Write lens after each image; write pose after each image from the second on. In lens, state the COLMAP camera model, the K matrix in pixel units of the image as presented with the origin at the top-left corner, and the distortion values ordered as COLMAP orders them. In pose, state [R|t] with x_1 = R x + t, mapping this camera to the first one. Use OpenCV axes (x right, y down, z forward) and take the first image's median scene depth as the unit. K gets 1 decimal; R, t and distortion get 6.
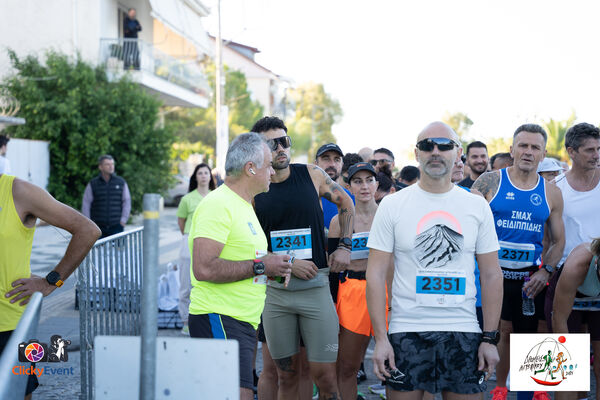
lens RADIAL K [[1240.3, 0, 300.0], [0, 1240.3, 200.0], [0, 0, 1]] dist [0.451494, 0.166133]
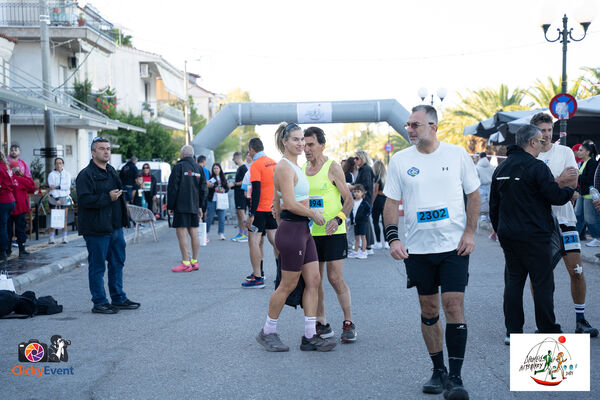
lens RADIAL K [[1240.3, 0, 300.0], [0, 1240.3, 200.0], [0, 0, 1]] dist [0.451494, 0.166133]
pose [[0.997894, -0.024028, 0.060256, -0.031881], [0.023829, 0.999708, 0.004018, 0.027000], [-0.060335, -0.002574, 0.998175, -1.070503]]
